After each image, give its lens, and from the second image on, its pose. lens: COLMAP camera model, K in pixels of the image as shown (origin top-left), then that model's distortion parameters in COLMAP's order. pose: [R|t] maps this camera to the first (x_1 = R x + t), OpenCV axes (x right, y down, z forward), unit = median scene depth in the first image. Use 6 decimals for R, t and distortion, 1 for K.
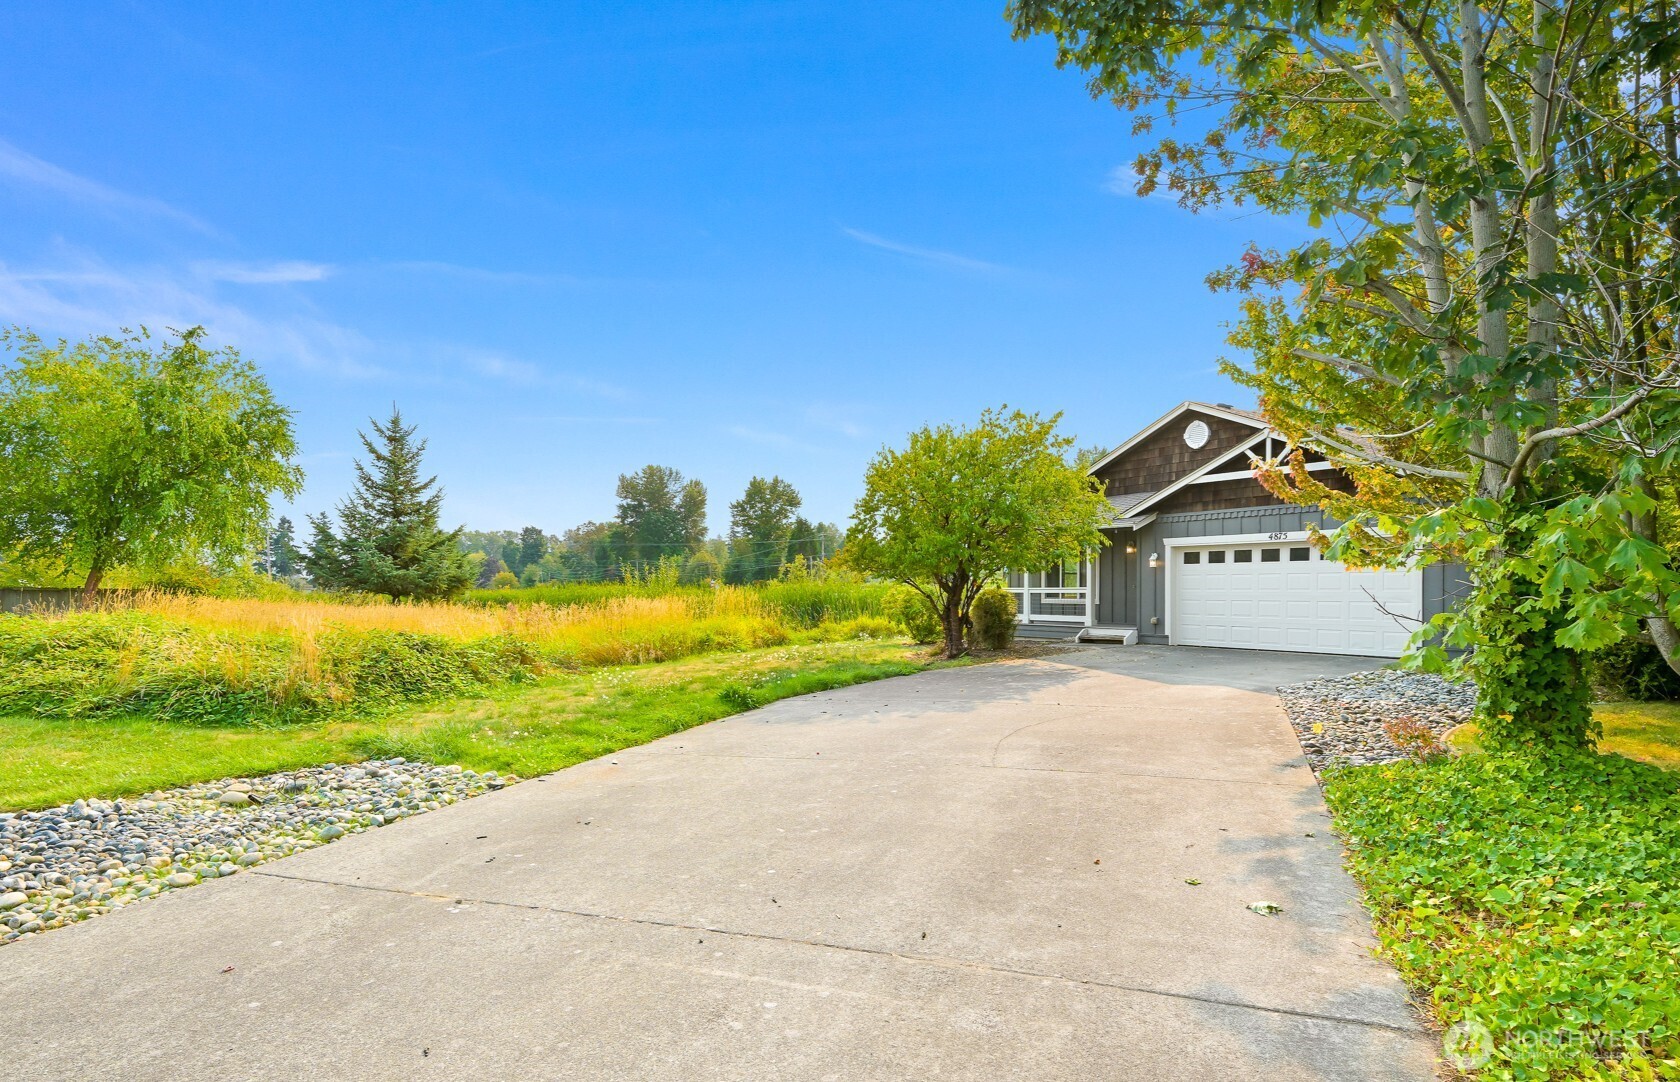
lens RADIAL K [[872.3, 0, 843.7], [0, 872.3, 598.0], [0, 0, 1]] dist [-0.000636, -0.000126]
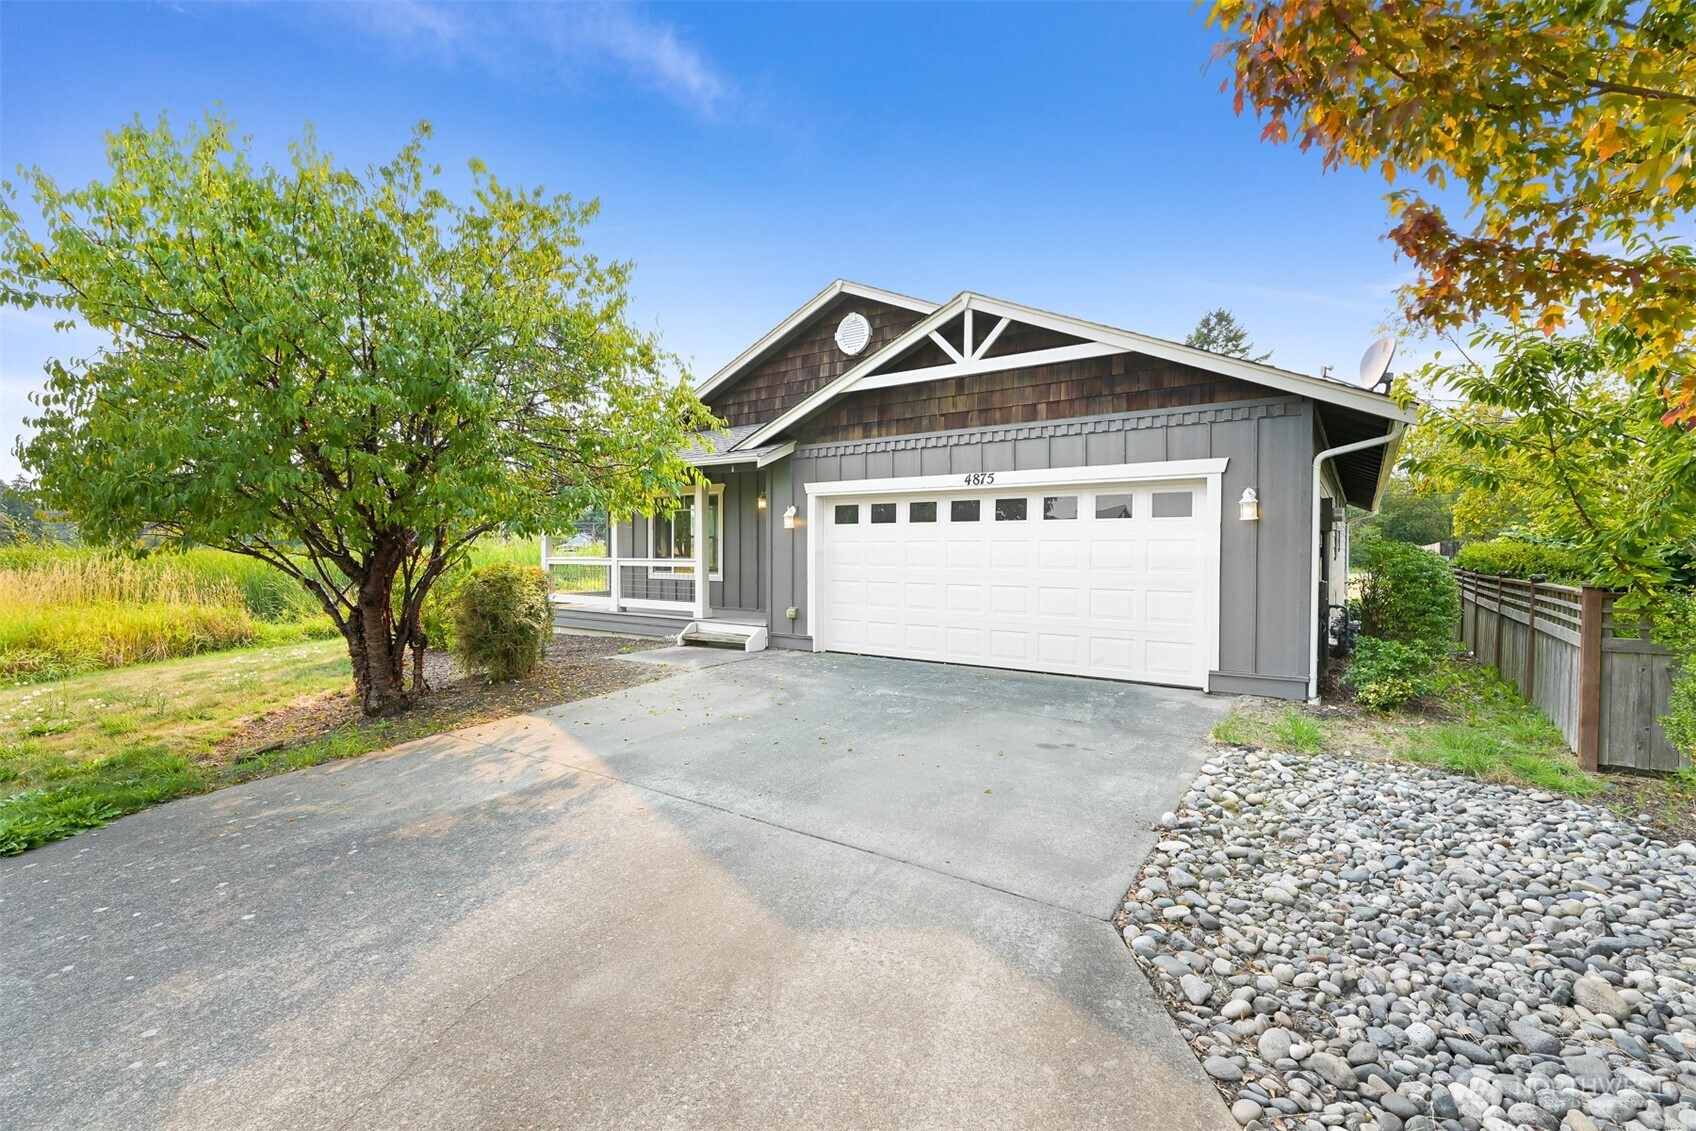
lens RADIAL K [[733.7, 0, 826.7], [0, 733.7, 565.4], [0, 0, 1]] dist [0.000387, 0.000036]
pose [[0.936945, -0.003369, 0.349461, 0.187926], [-0.000663, 0.999935, 0.011417, -0.014274], [-0.349477, -0.010928, 0.936881, 0.476917]]
